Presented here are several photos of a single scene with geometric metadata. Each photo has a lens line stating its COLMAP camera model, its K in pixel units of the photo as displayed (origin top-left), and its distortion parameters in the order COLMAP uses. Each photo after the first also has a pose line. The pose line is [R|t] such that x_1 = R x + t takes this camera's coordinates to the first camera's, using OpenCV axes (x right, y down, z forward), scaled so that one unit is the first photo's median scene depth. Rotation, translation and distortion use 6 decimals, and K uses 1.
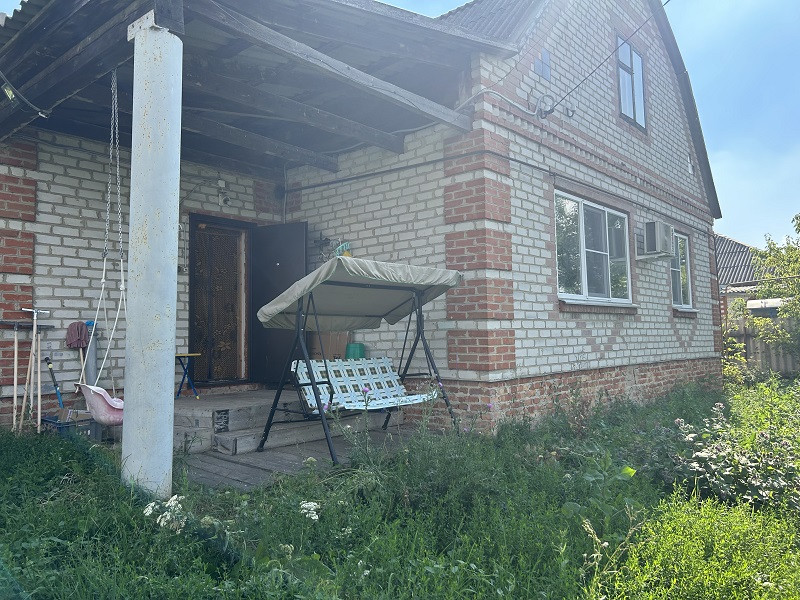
lens RADIAL K [[606.8, 0, 399.9], [0, 606.8, 298.3], [0, 0, 1]] dist [0.043133, -0.052120]
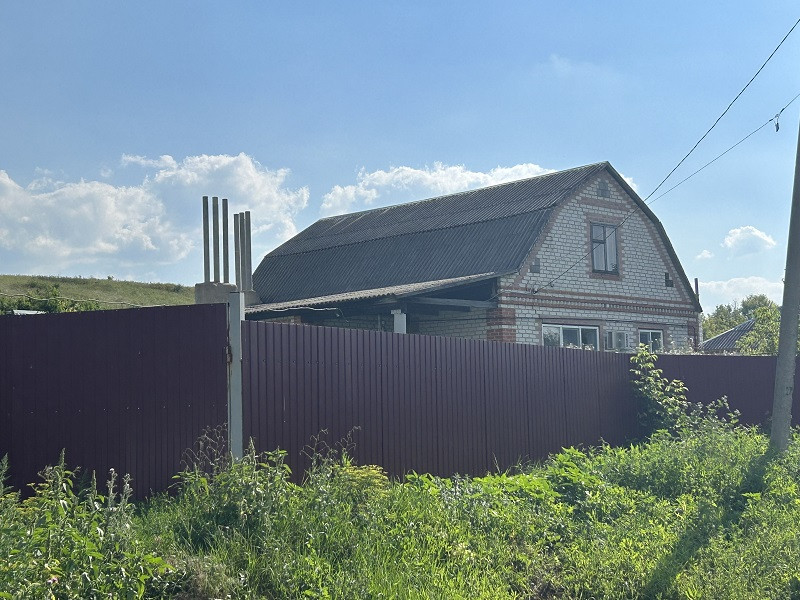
lens RADIAL K [[1278.3, 0, 400.9], [0, 1278.3, 302.7], [0, 0, 1]] dist [0.248207, 0.000000]
pose [[0.996235, -0.015091, -0.085374, 0.163866], [0.013367, 0.999696, -0.020736, -0.189586], [0.085661, 0.019517, 0.996133, -3.873727]]
